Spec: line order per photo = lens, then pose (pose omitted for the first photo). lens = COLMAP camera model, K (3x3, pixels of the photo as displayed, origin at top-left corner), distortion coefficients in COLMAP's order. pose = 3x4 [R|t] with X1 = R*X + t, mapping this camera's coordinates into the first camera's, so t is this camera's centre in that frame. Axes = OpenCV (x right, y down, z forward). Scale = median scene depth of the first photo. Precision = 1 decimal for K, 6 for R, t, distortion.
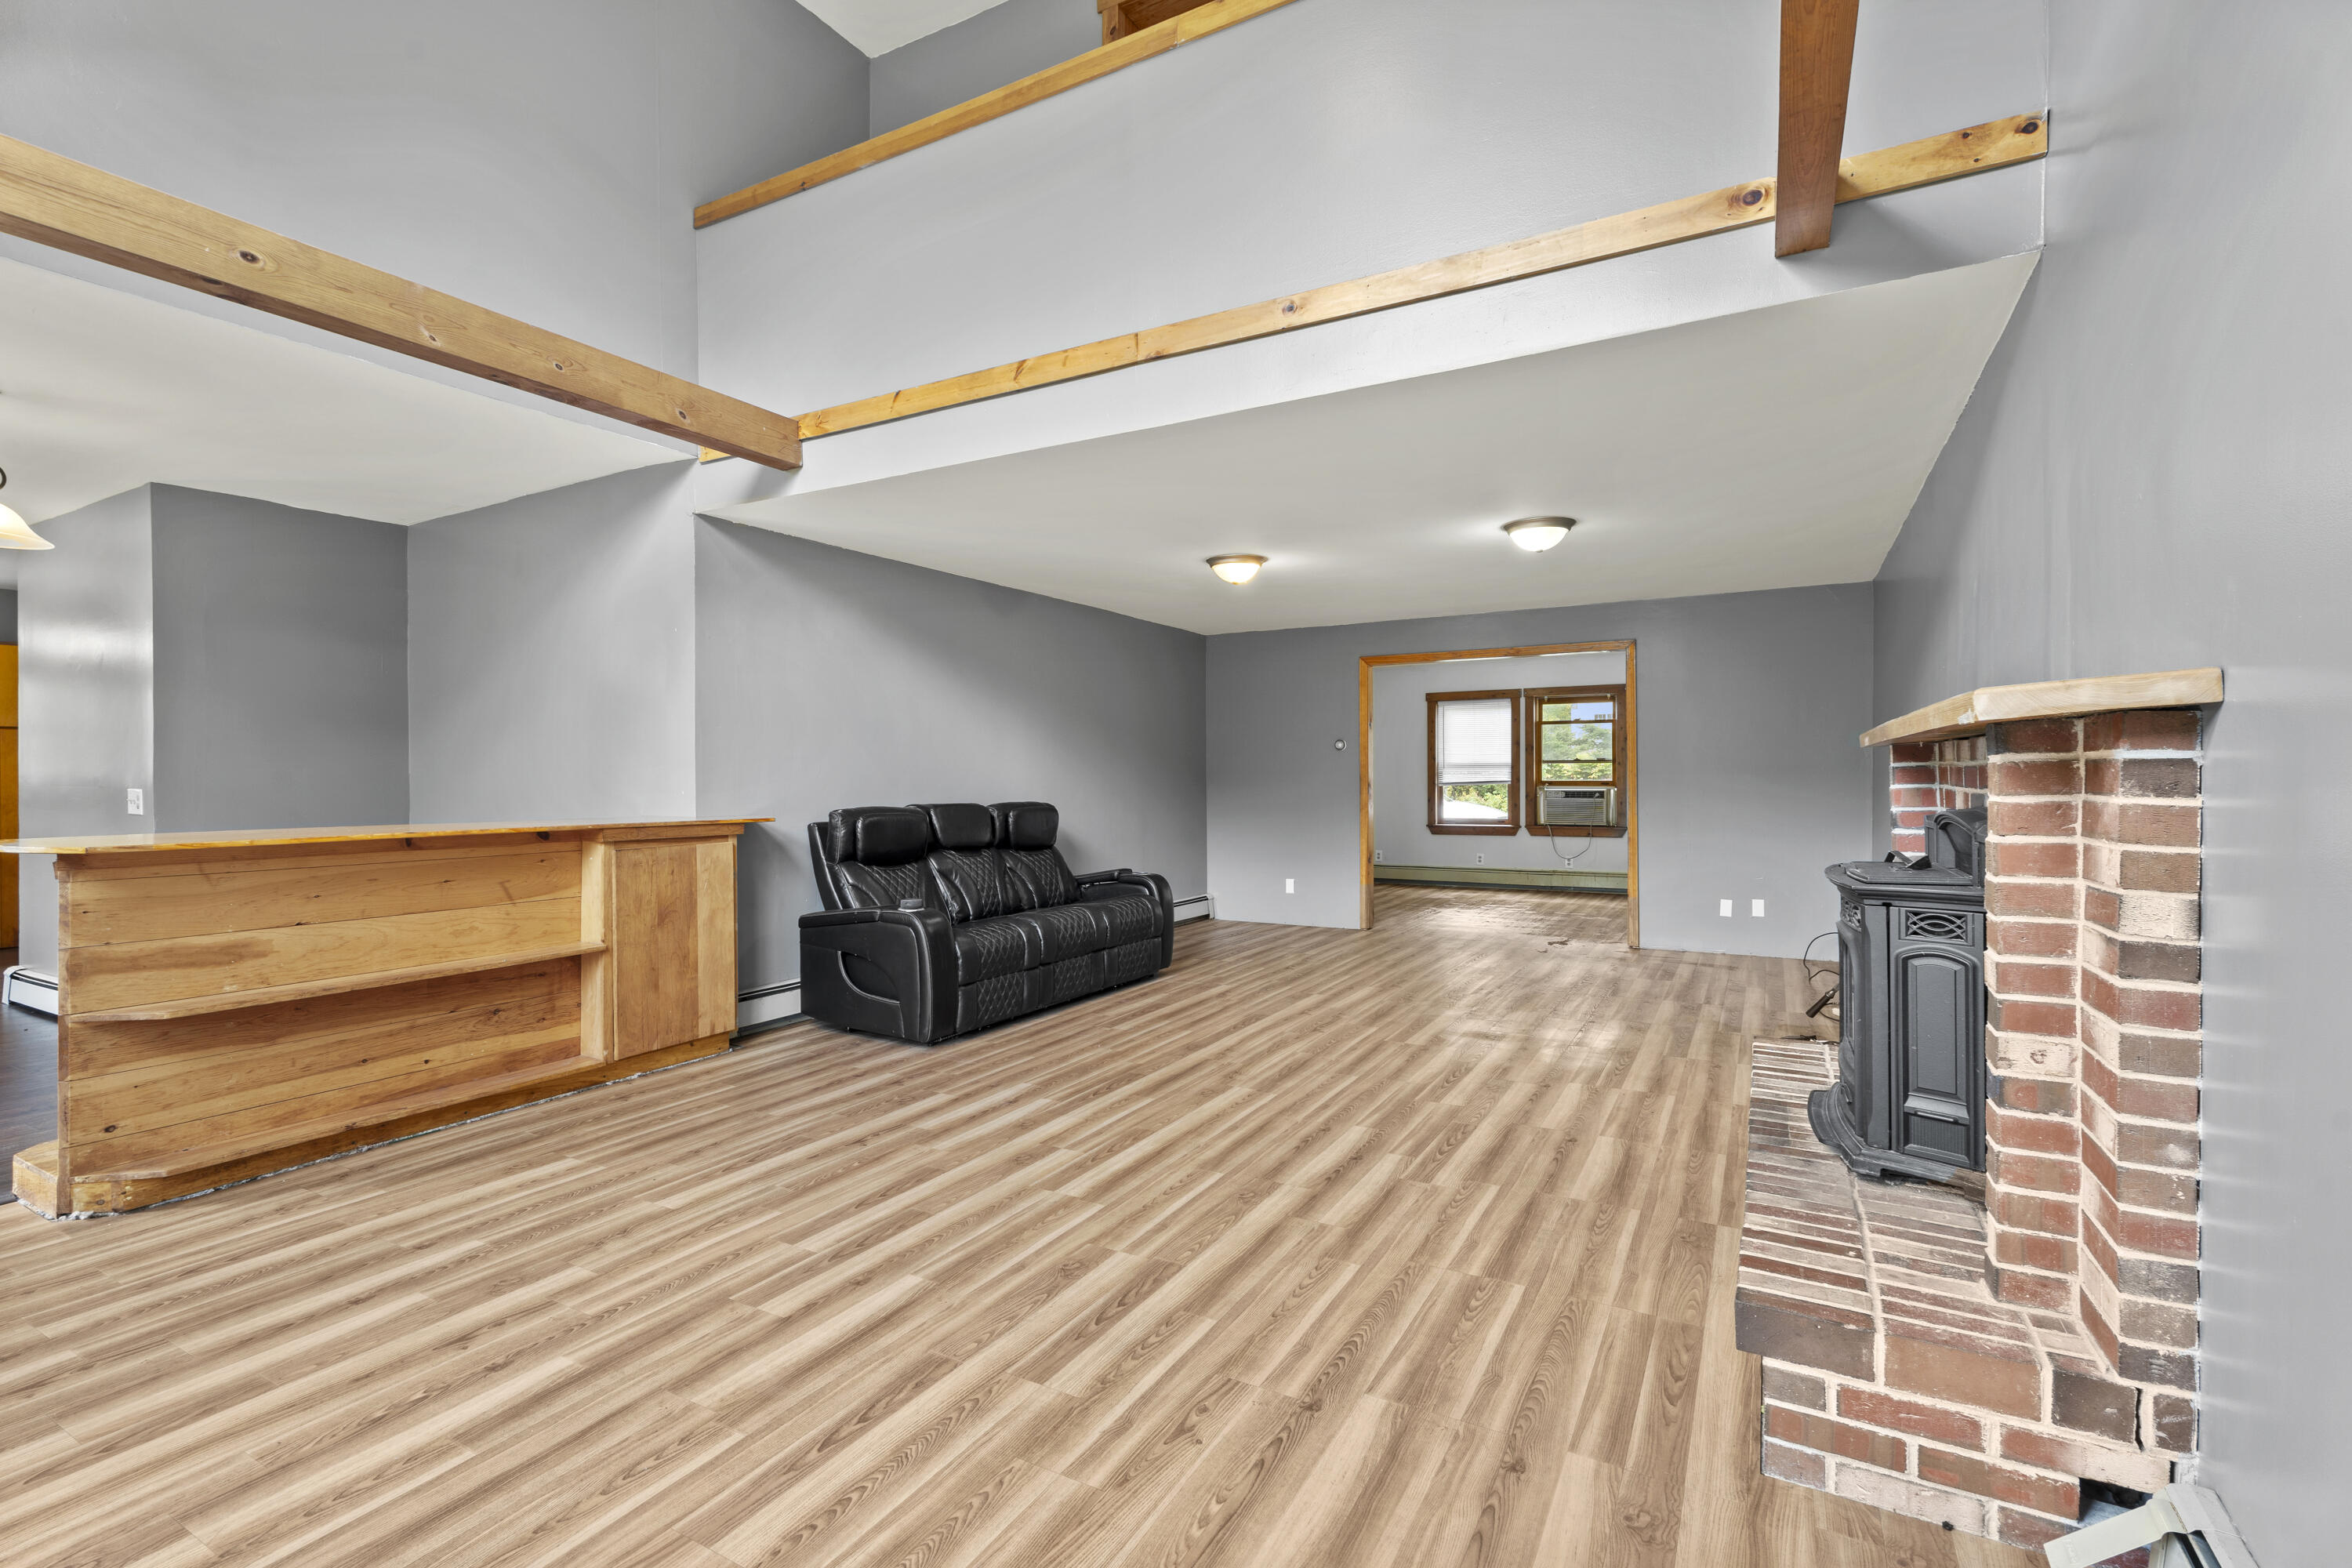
lens RADIAL K [[1069.5, 0, 1177.3], [0, 1069.5, 779.1], [0, 0, 1]] dist [0.004364, -0.001061]
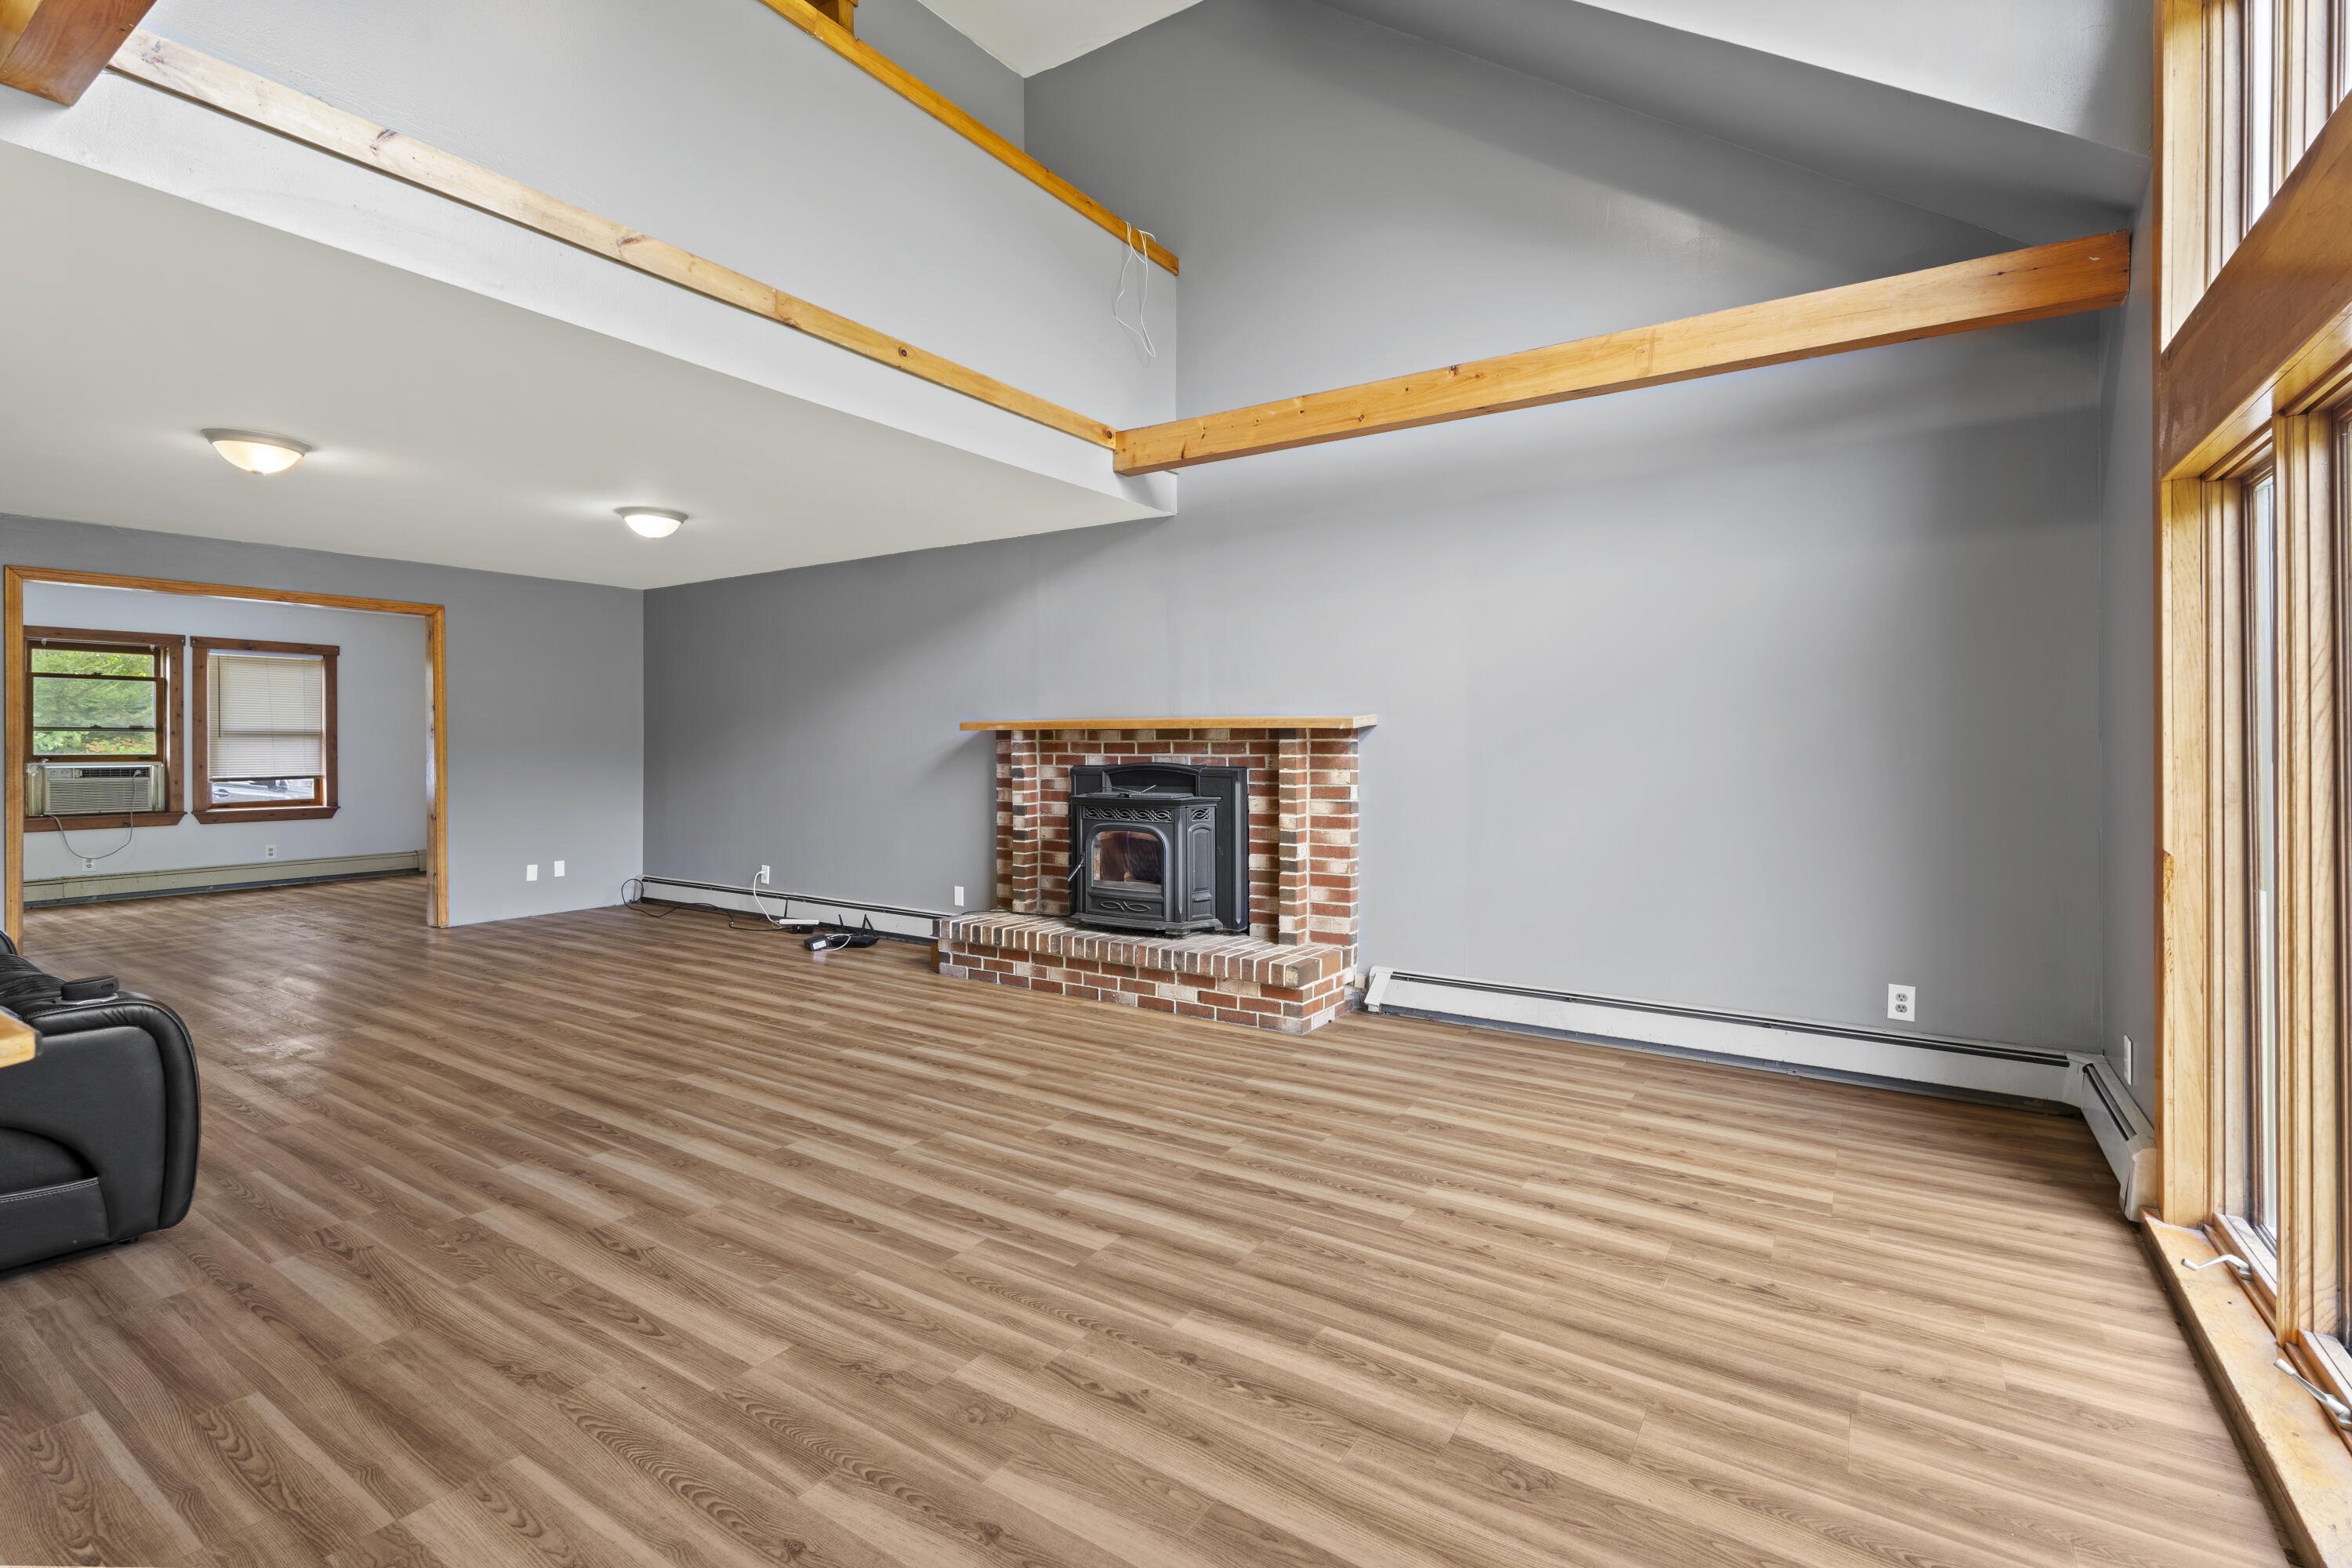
lens RADIAL K [[1069.5, 0, 1162.7], [0, 1069.5, 752.0], [0, 0, 1]] dist [0.004364, -0.001061]
pose [[0.077086, -0.002186, 0.997022, -0.757071], [0.002513, 0.999995, 0.001998, 0.000700], [-0.997021, 0.002351, 0.077091, 0.449772]]
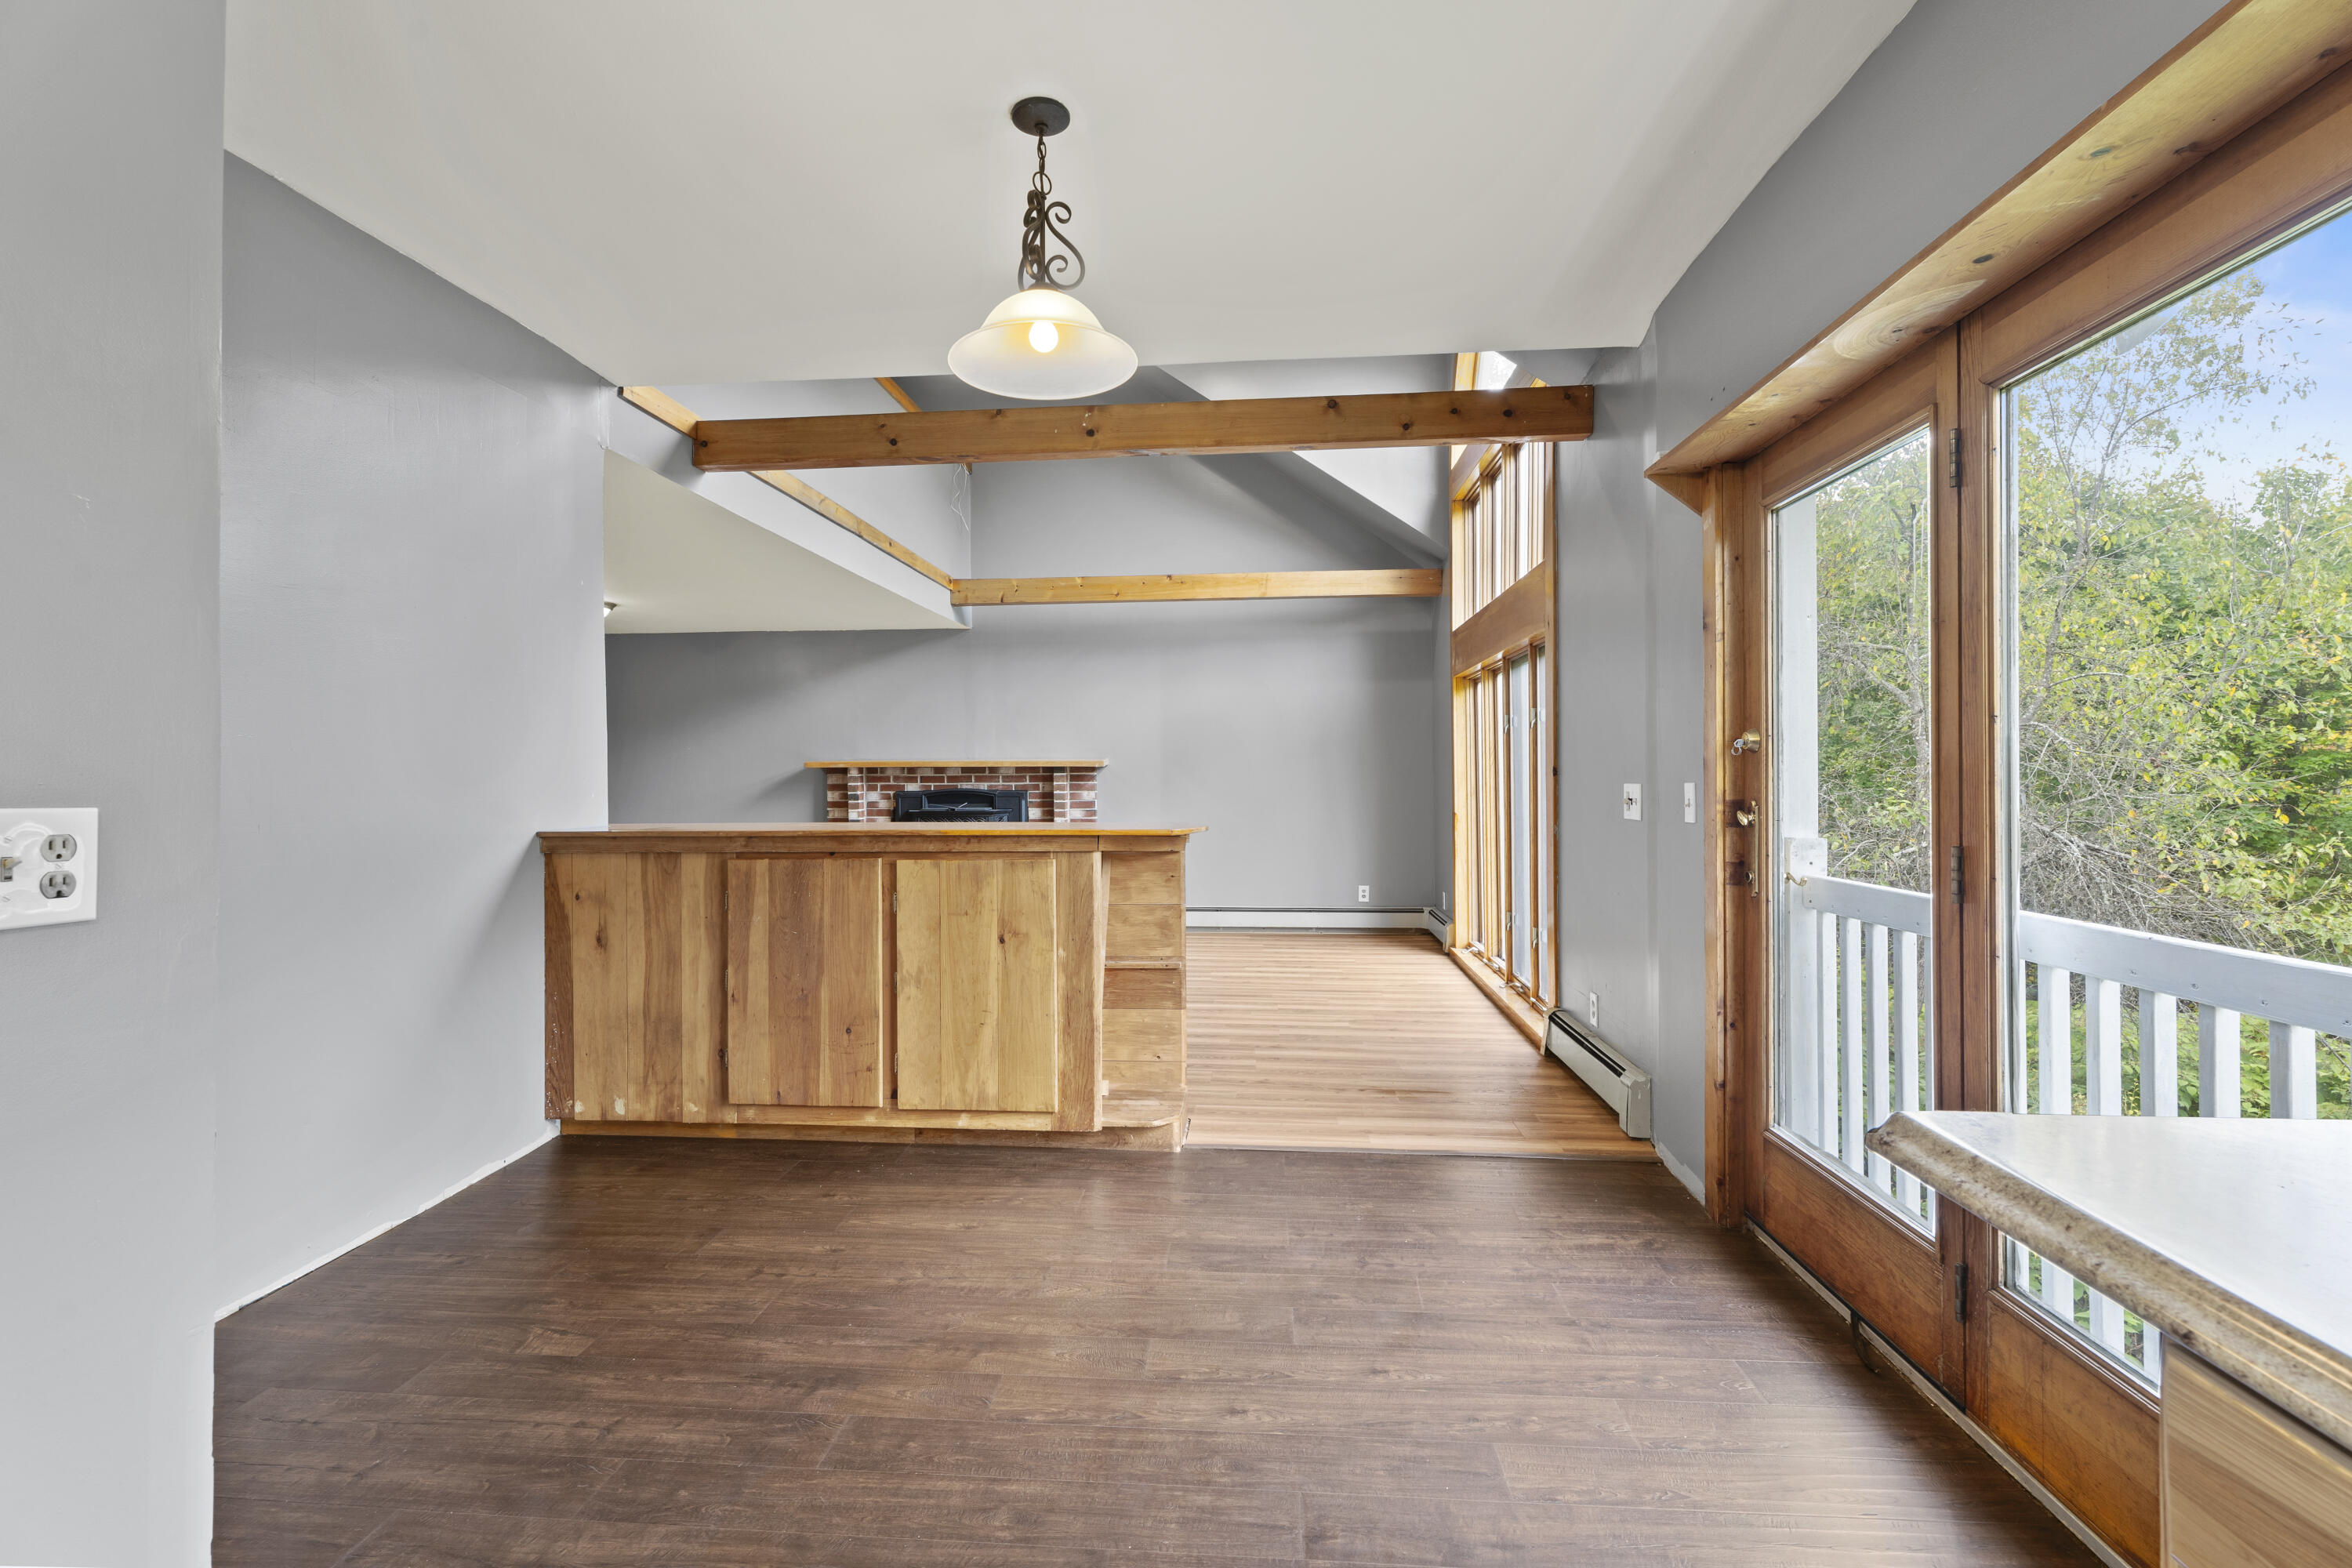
lens RADIAL K [[1069.5, 0, 1168.5], [0, 1069.5, 776.5], [0, 0, 1]] dist [0.004364, -0.001061]
pose [[-0.406376, 0.009709, 0.913655, -1.364466], [0.009430, 0.999935, -0.006432, 0.008910], [-0.913657, 0.006002, -0.406441, 0.946302]]
